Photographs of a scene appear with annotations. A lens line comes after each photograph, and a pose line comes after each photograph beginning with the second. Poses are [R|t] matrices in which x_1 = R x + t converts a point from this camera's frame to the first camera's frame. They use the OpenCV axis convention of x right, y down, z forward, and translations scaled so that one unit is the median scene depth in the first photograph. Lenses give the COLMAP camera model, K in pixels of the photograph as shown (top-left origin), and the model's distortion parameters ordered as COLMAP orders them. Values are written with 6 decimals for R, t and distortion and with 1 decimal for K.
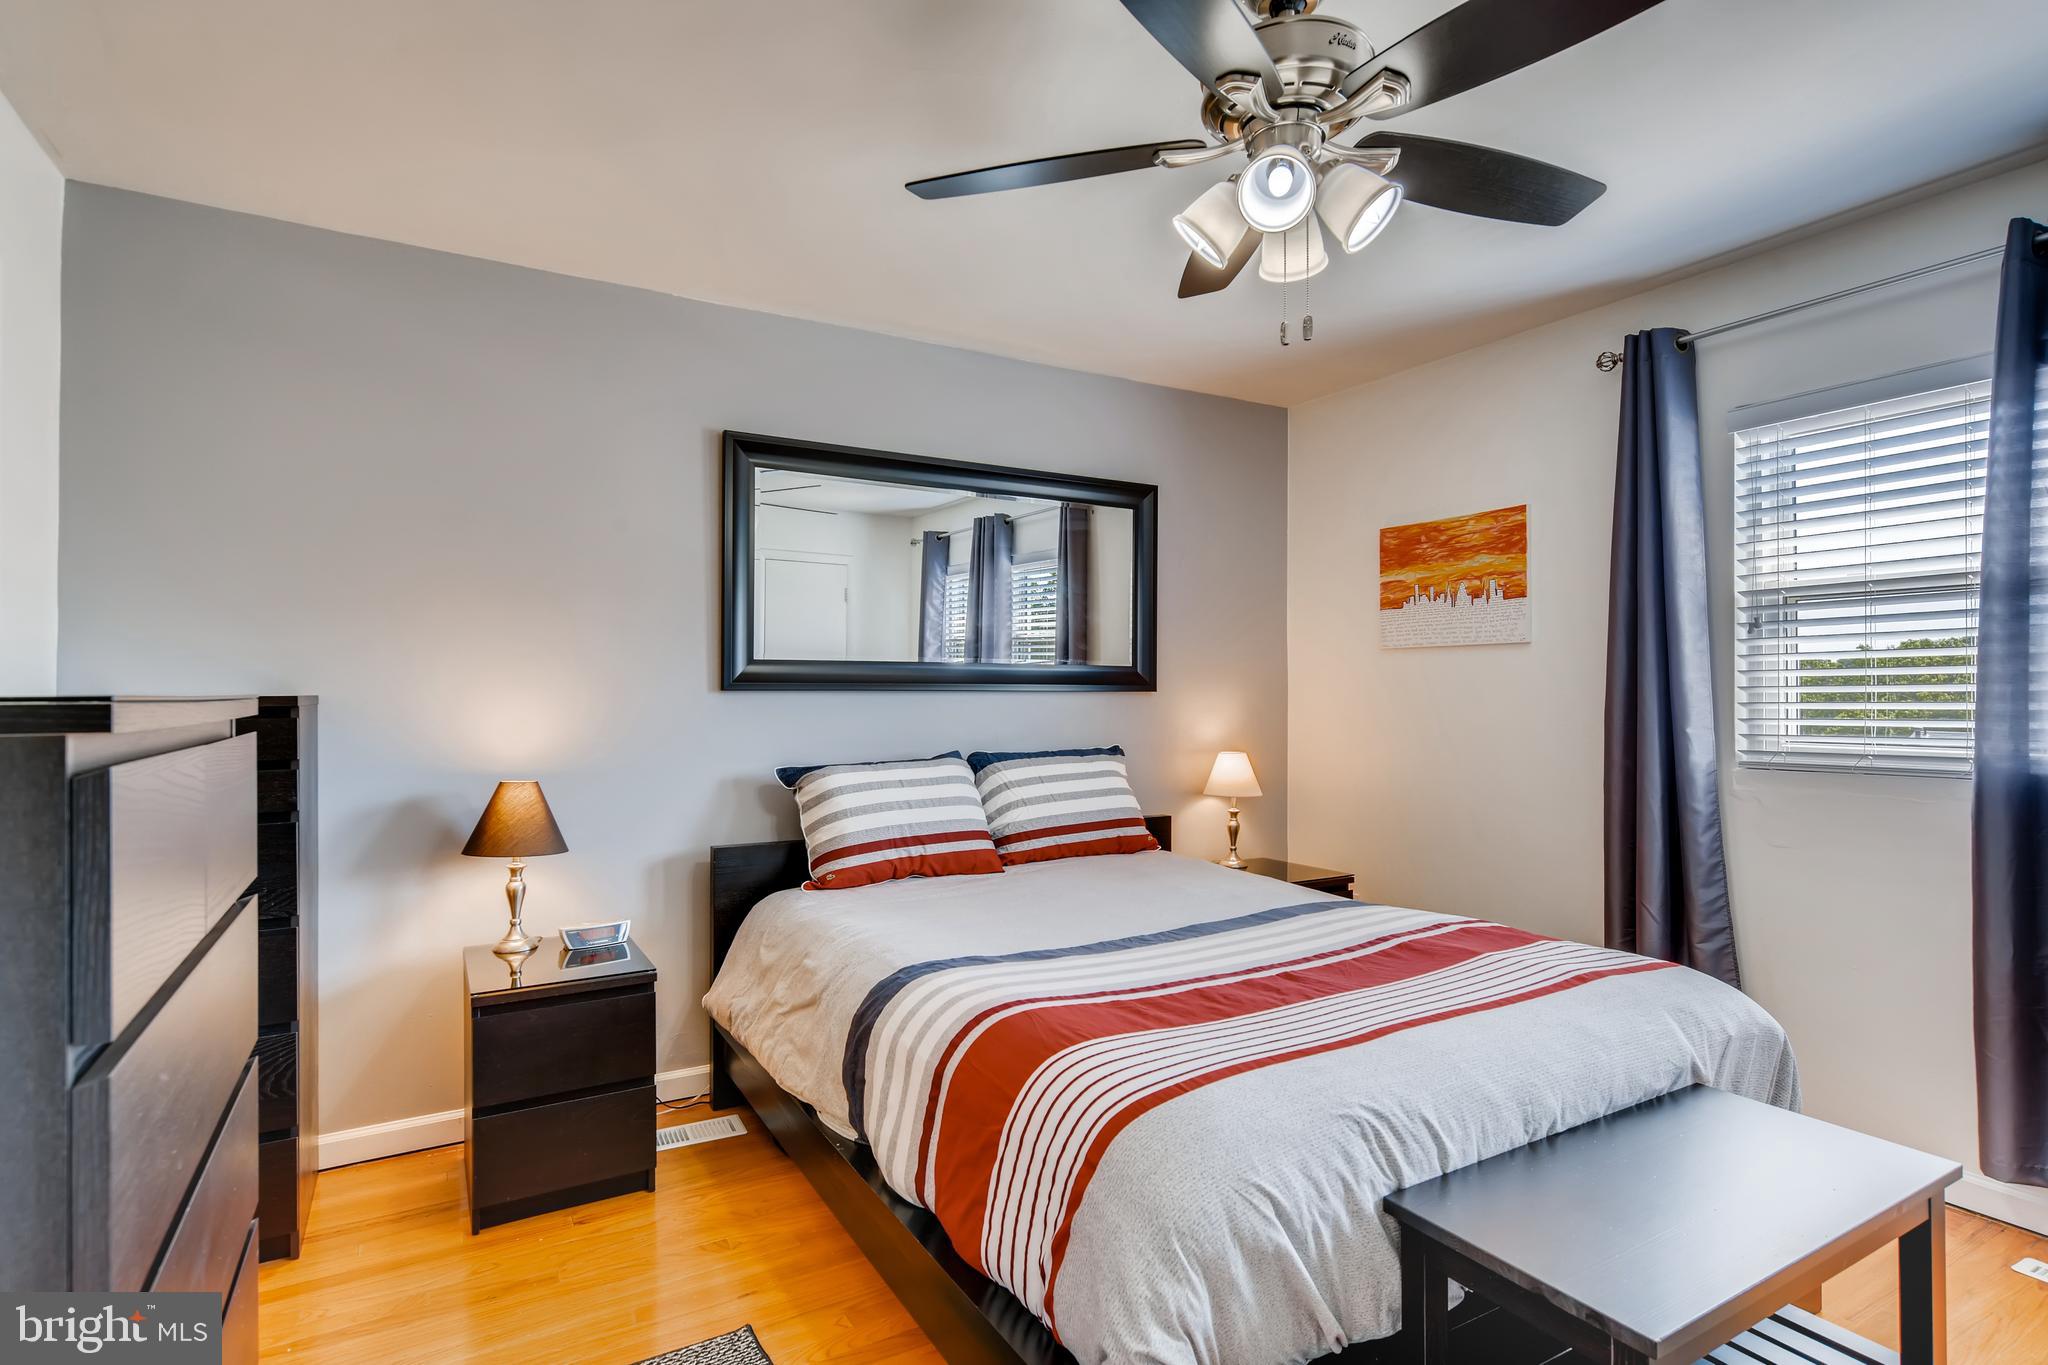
lens RADIAL K [[1037.4, 0, 1021.6], [0, 1037.4, 684.0], [0, 0, 1]] dist [-0.005006, 0.003467]
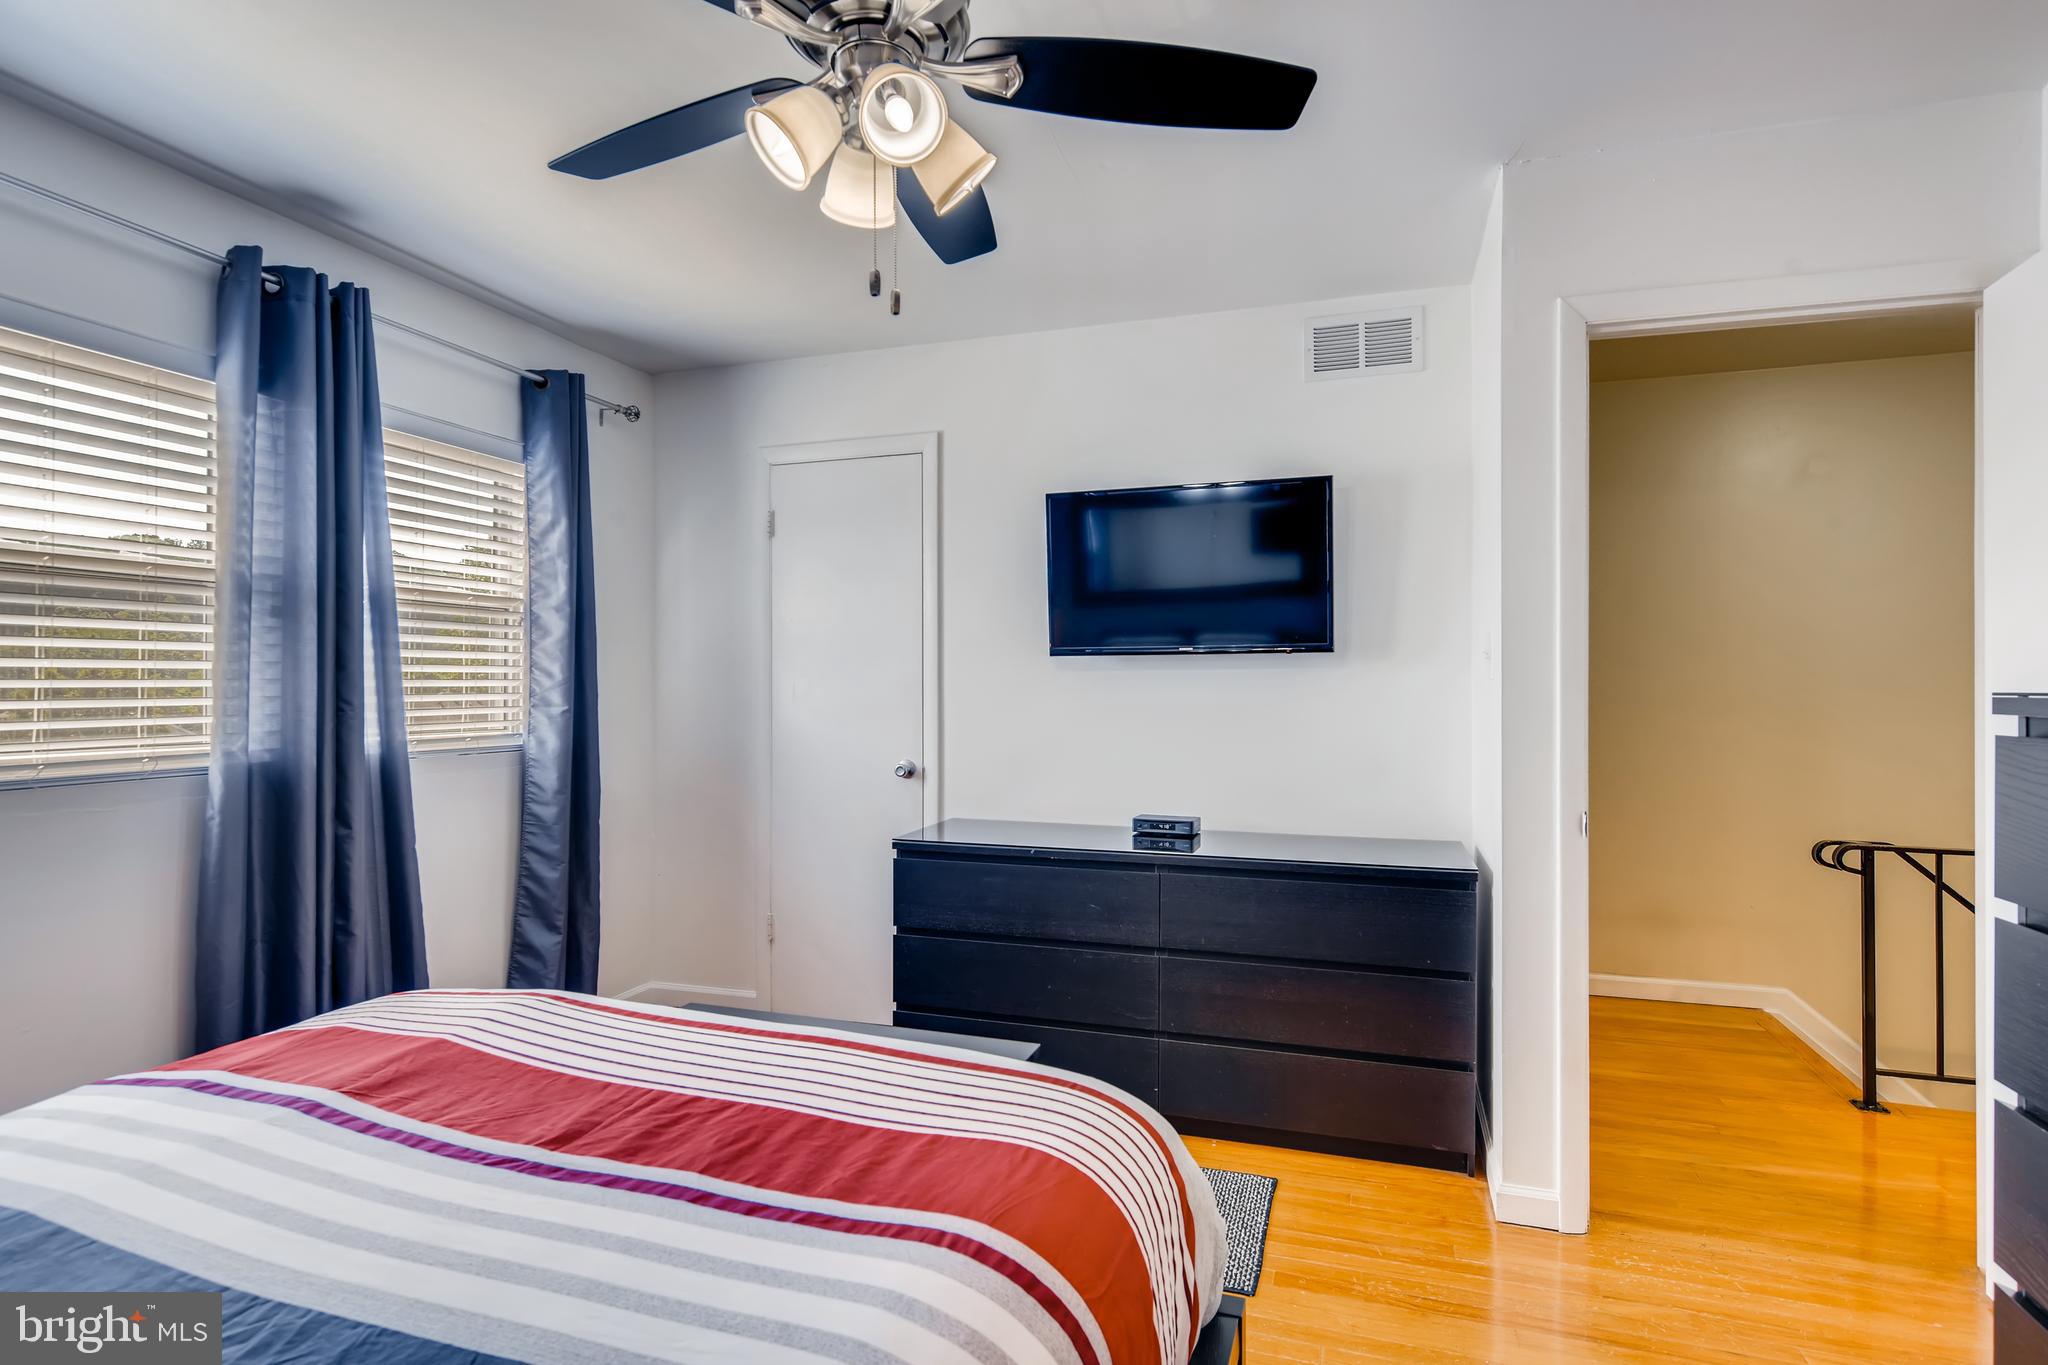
lens RADIAL K [[1037.4, 0, 1021.6], [0, 1037.4, 686.0], [0, 0, 1]] dist [-0.005006, 0.003467]
pose [[-0.671836, 0.006353, 0.740673, -0.385263], [-0.000599, 0.999958, -0.009120, 0.017390], [-0.740700, -0.006571, -0.671804, 1.215847]]
